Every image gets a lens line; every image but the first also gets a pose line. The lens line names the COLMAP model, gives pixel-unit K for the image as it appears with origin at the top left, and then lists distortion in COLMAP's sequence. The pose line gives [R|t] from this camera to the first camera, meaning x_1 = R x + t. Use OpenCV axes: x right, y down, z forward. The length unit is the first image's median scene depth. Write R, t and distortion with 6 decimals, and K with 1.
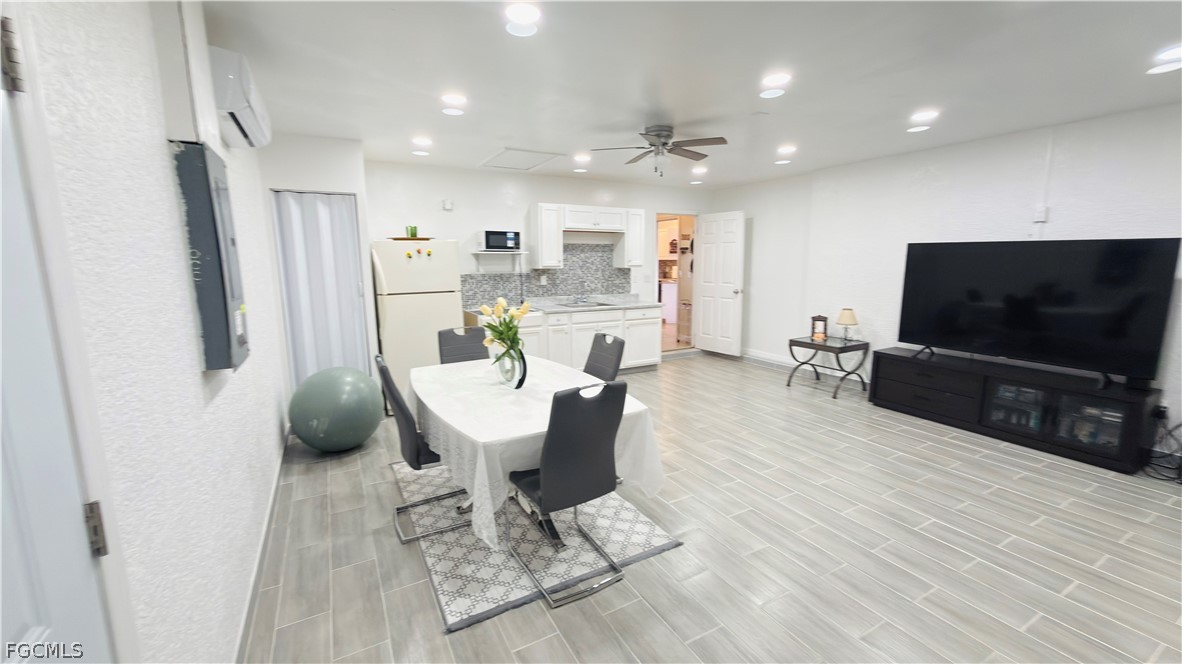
lens RADIAL K [[474.4, 0, 592.8], [0, 474.4, 334.0], [0, 0, 1]] dist [0.002421, -0.000151]
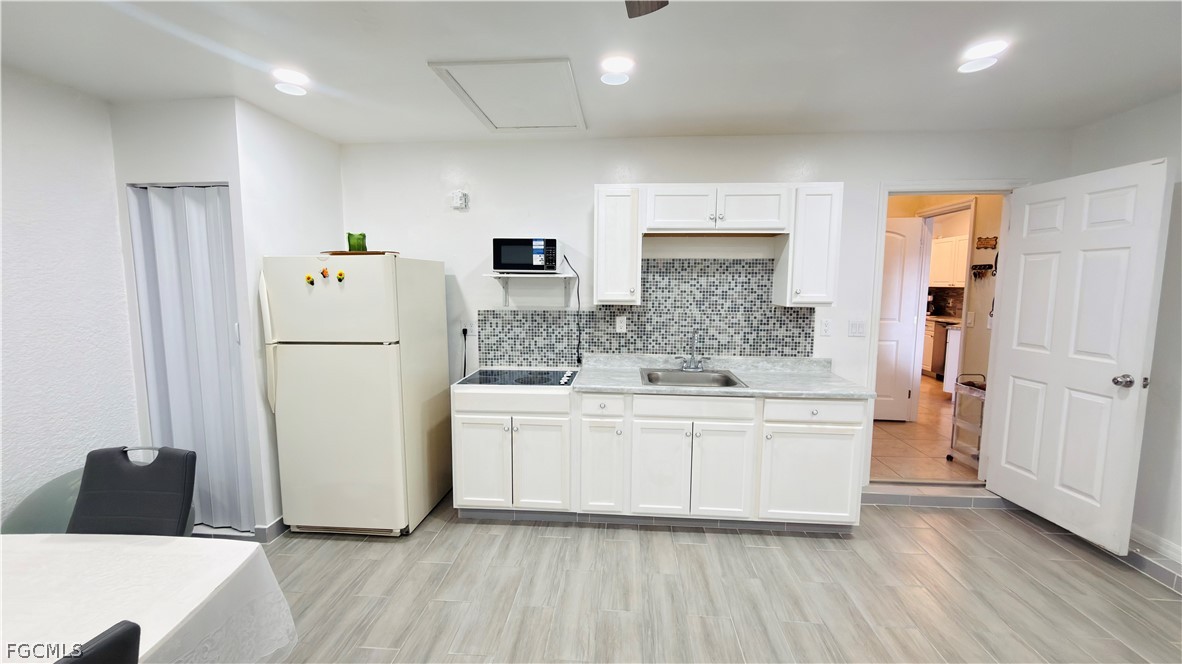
lens RADIAL K [[474.4, 0, 590.4], [0, 474.4, 334.1], [0, 0, 1]] dist [0.002421, -0.000151]
pose [[0.831385, 0.068707, -0.551434, 0.179631], [-0.094171, 0.995394, -0.017957, -0.089863], [0.547660, 0.066858, 0.834026, 0.521352]]
